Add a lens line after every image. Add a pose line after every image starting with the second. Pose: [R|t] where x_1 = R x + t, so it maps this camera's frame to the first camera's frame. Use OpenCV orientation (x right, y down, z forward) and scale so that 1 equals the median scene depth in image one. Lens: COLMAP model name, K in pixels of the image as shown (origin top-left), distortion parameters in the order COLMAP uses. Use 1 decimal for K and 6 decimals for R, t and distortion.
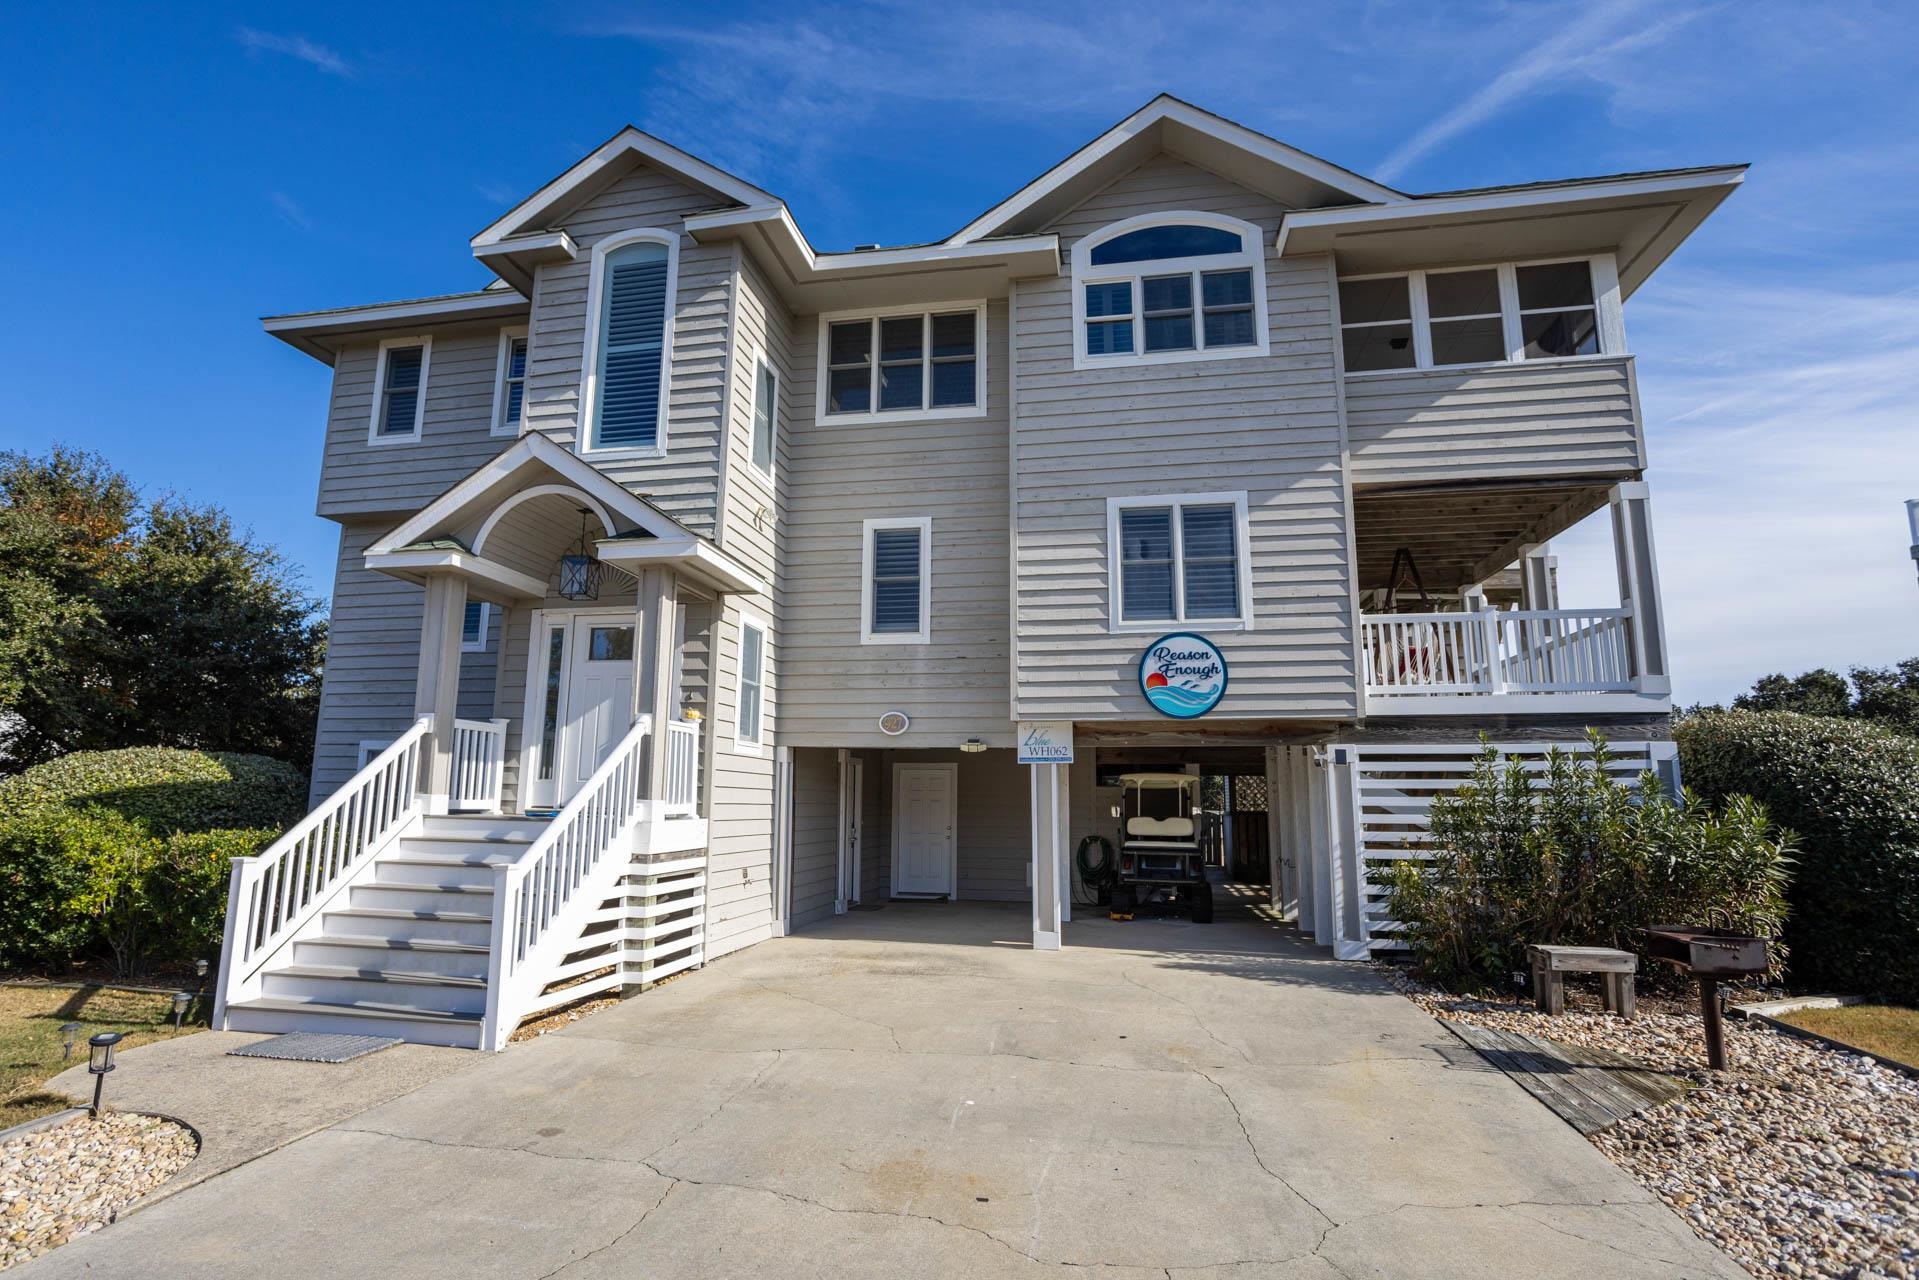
lens RADIAL K [[887.8, 0, 959.5], [0, 887.8, 640.0], [0, 0, 1]] dist [-0.043140, 0.026273]
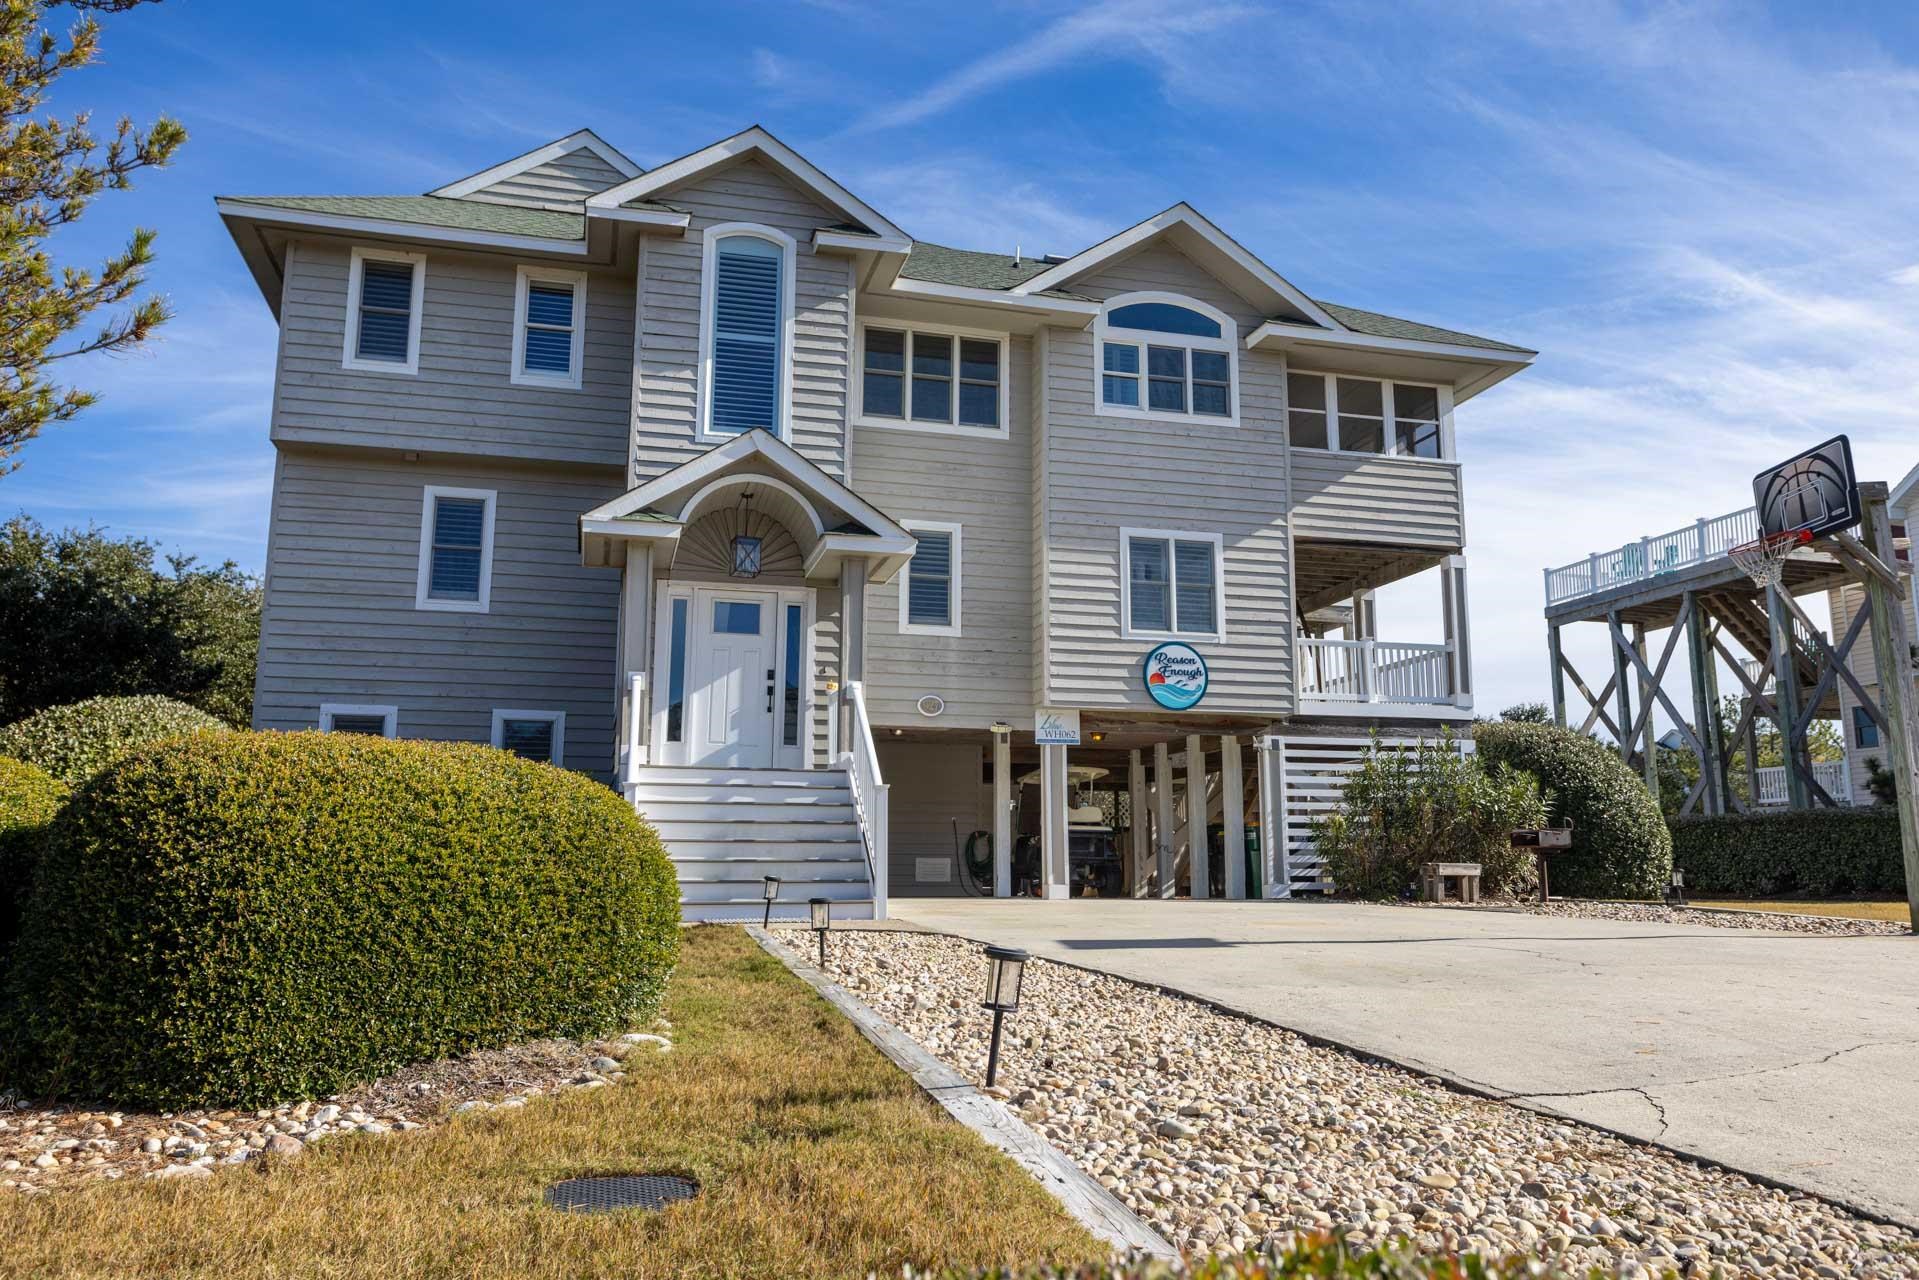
lens RADIAL K [[1236.5, 0, 959.5], [0, 1236.5, 640.0], [0, 0, 1]] dist [-0.002346, -0.000898]
pose [[0.910197, 0.065403, 0.408978, -0.722946], [-0.064412, 0.997792, -0.016212, 0.035897], [-0.409135, -0.011587, 0.912400, -0.460388]]
